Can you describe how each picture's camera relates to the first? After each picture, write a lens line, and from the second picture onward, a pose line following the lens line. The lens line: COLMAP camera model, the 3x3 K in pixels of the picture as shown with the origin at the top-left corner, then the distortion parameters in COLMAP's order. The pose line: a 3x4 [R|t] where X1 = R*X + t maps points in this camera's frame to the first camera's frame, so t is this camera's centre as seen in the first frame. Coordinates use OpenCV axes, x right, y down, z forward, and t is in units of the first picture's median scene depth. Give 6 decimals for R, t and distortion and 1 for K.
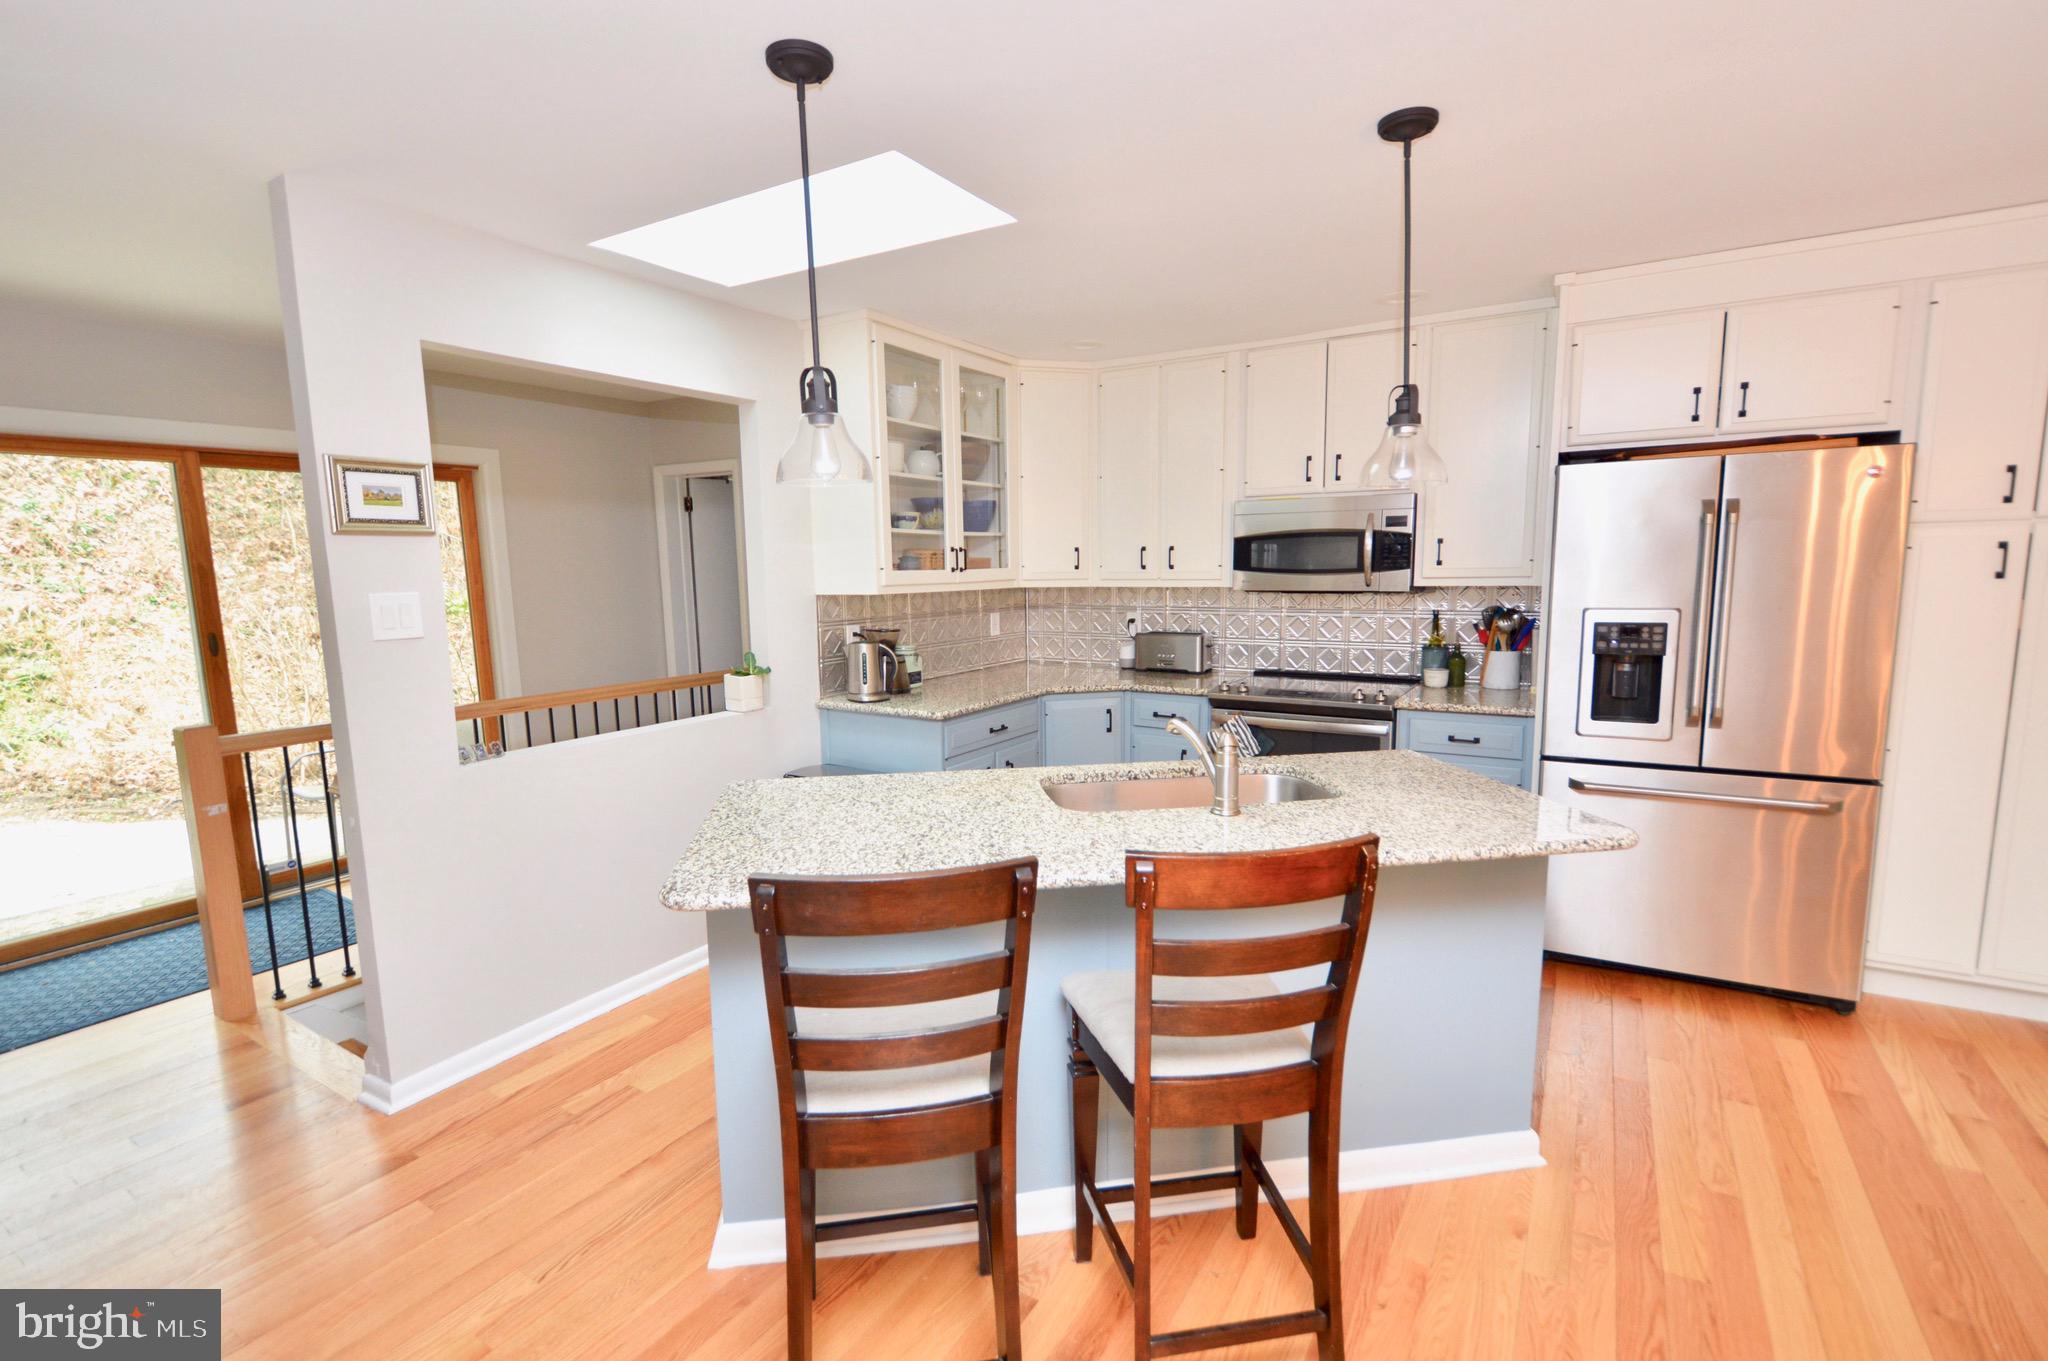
lens RADIAL K [[938.2, 0, 1024.2], [0, 938.2, 690.7], [0, 0, 1]] dist [0.025212, -0.000080]
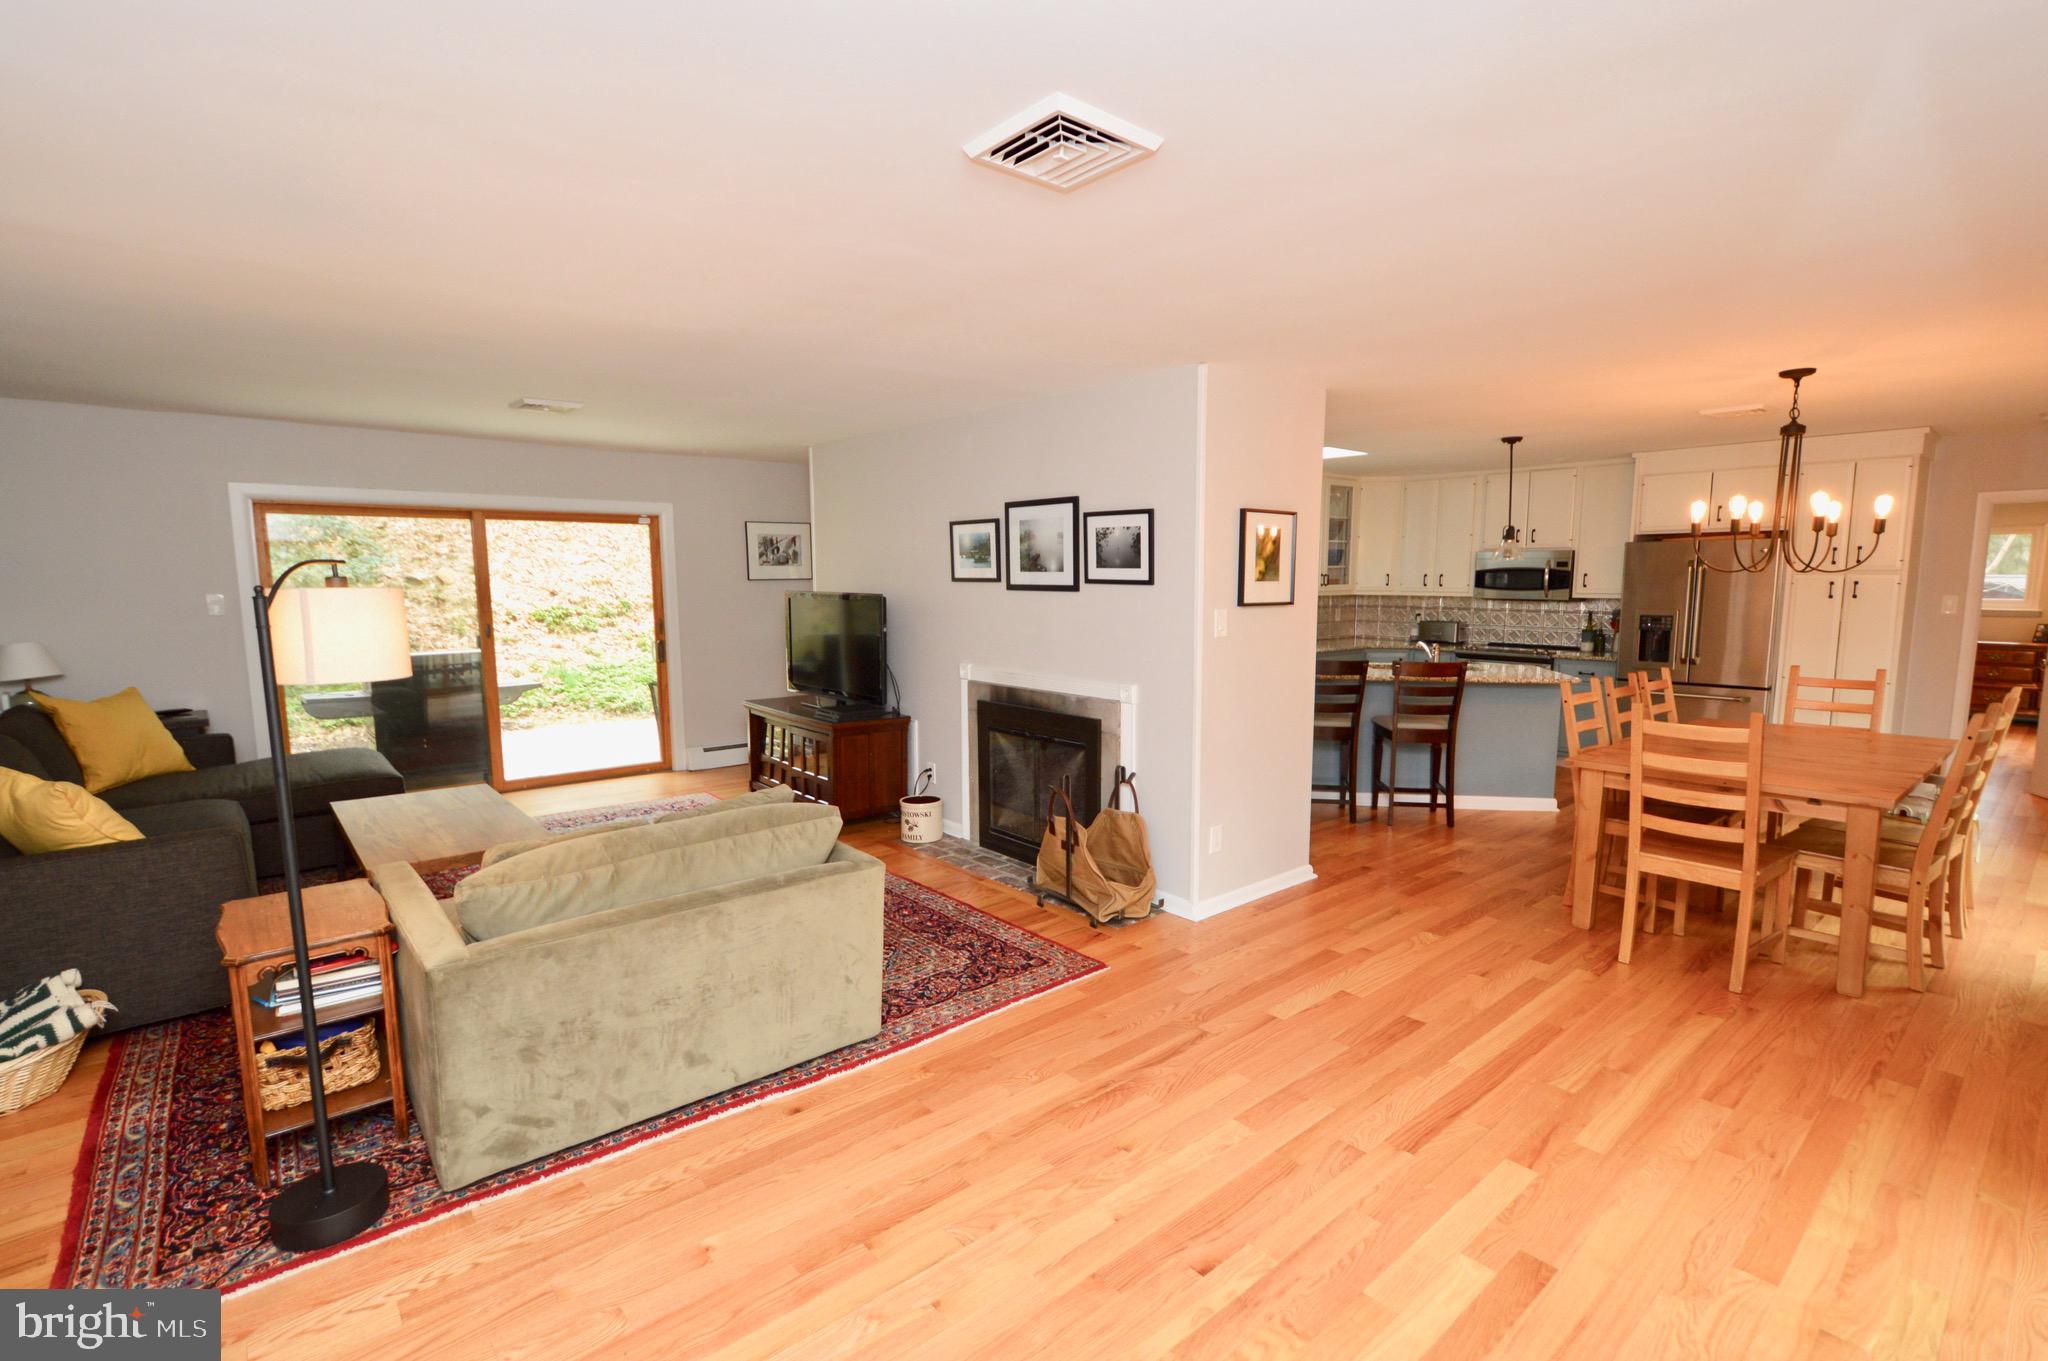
lens RADIAL K [[945.6, 0, 1017.4], [0, 945.6, 692.4], [0, 0, 1]] dist [0.000987, -0.000052]
pose [[0.948684, 0.052636, -0.311813, -0.049692], [-0.055590, 0.998454, -0.000585, 0.141400], [0.311300, 0.017889, 0.950143, -1.143255]]
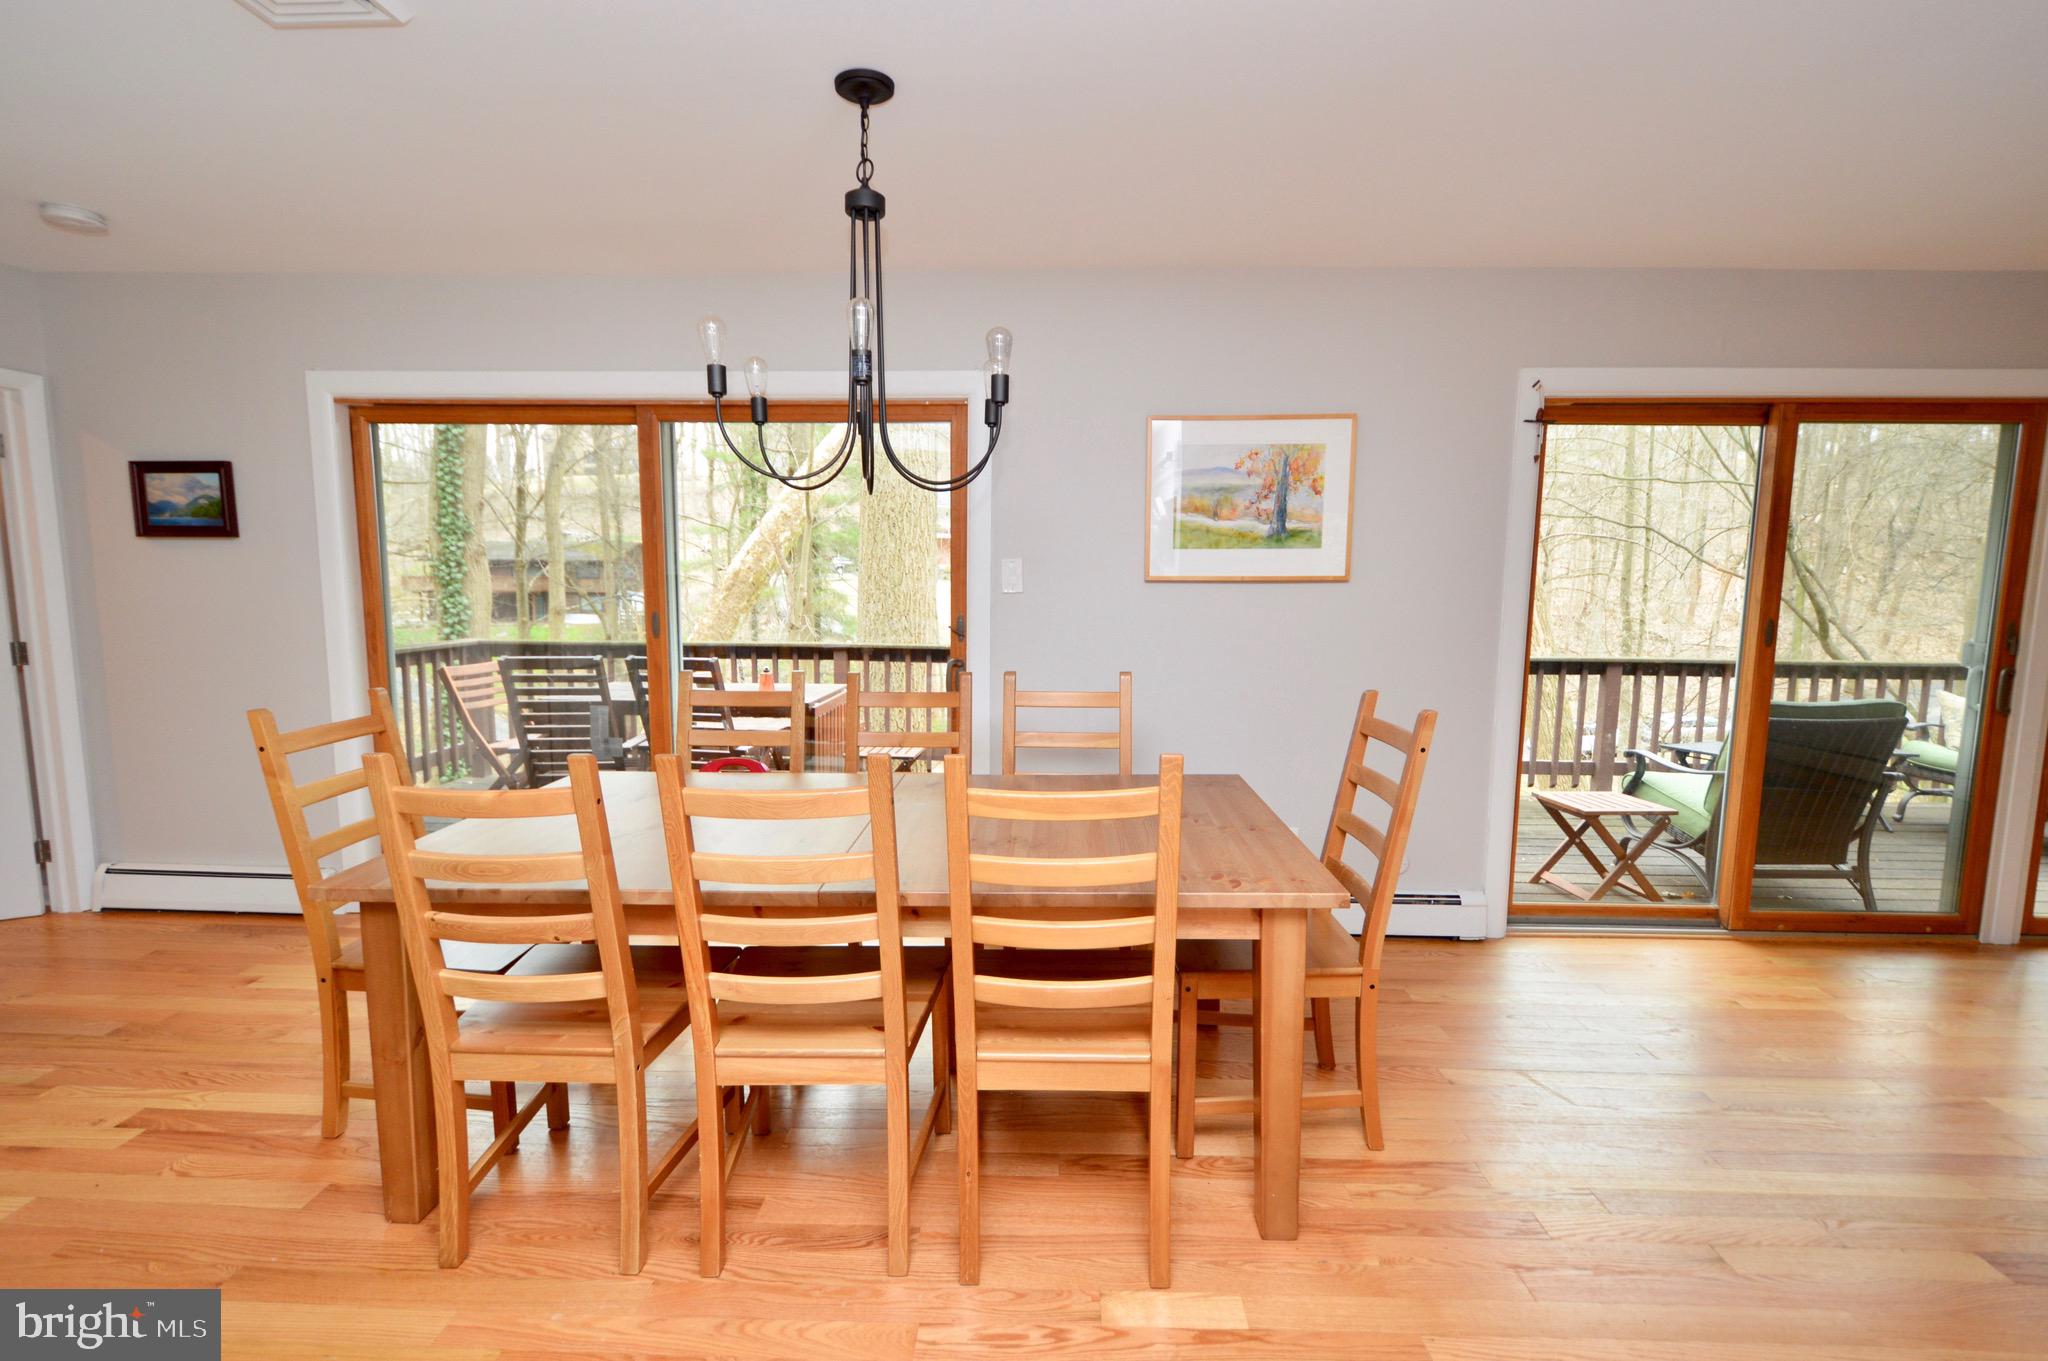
lens RADIAL K [[920.8, 0, 1023.5], [0, 920.8, 692.1], [0, 0, 1]] dist [-0.001366, -0.000609]
pose [[-0.492253, -0.089878, 0.865800, -0.089808], [0.118446, 0.978487, 0.168919, -0.000271], [-0.862356, 0.185701, -0.471017, 0.275250]]
